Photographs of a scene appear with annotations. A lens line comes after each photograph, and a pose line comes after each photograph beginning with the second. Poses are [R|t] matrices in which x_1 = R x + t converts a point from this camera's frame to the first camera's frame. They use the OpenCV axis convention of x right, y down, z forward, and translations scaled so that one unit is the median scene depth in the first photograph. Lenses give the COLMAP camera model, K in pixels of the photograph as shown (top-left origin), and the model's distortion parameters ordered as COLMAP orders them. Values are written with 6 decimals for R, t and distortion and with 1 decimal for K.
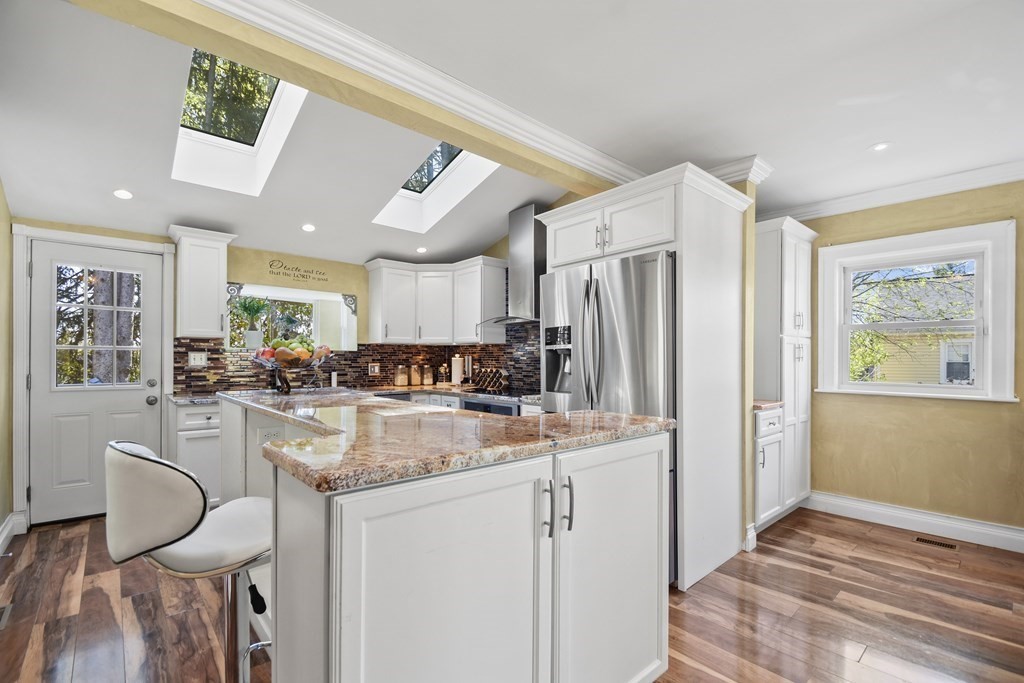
lens RADIAL K [[454.1, 0, 512.2], [0, 454.1, 361.8], [0, 0, 1]] dist [-0.001534, -0.007393]
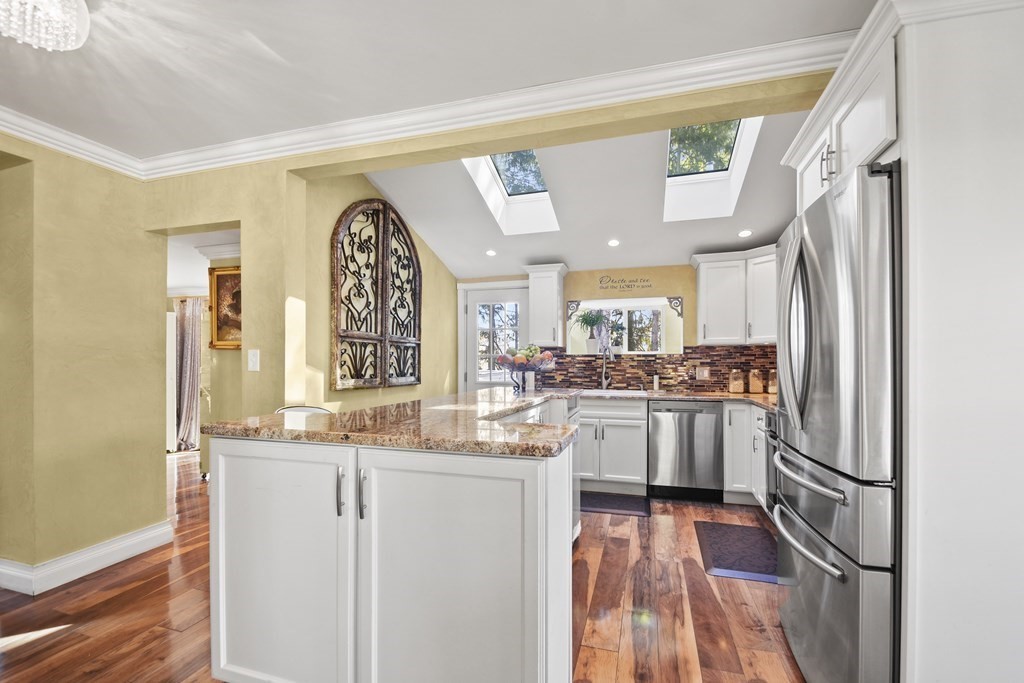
lens RADIAL K [[454.1, 0, 502.7], [0, 454.1, 362.2], [0, 0, 1]] dist [-0.001534, -0.007393]
pose [[0.514268, -0.004586, -0.857618, 0.303869], [-0.001115, 0.999981, -0.006016, -0.000450], [0.857629, 0.004050, 0.514253, 0.178523]]
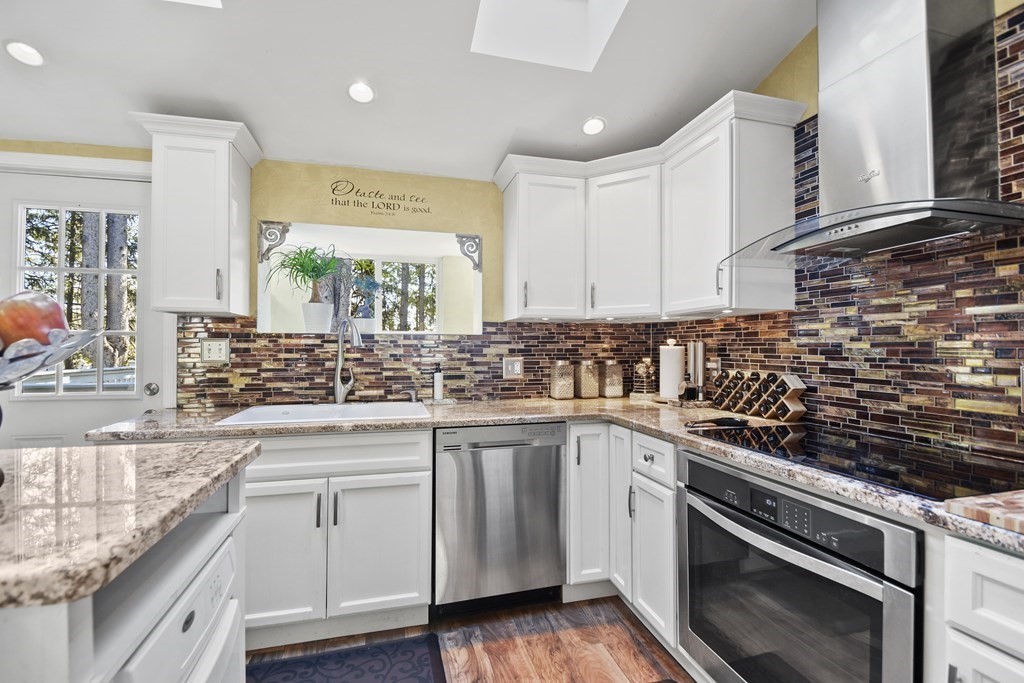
lens RADIAL K [[454.1, 0, 510.5], [0, 454.1, 345.1], [0, 0, 1]] dist [-0.001534, -0.007393]
pose [[0.895561, -0.006781, -0.444887, -0.064142], [0.001555, 0.999925, -0.012112, -0.004577], [0.444936, 0.010155, 0.895505, 0.535942]]
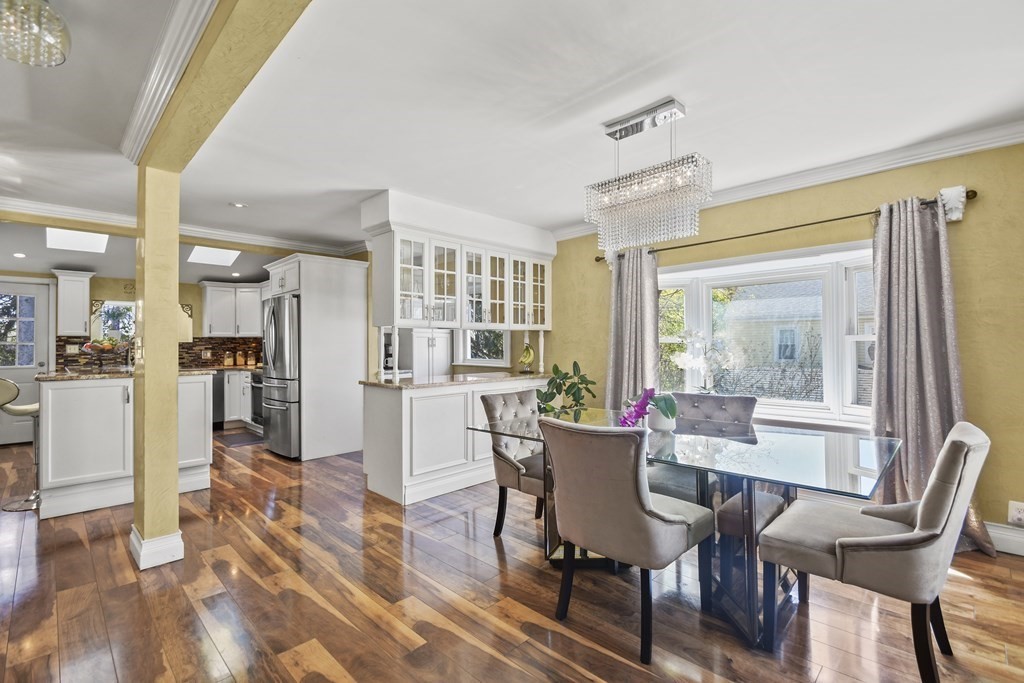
lens RADIAL K [[454.1, 0, 502.3], [0, 454.1, 342.5], [0, 0, 1]] dist [-0.001534, -0.007393]
pose [[0.997907, -0.010044, 0.063875, 0.601493], [0.010626, 0.999905, -0.008777, 0.000554], [-0.063781, 0.009437, 0.997919, -0.572234]]
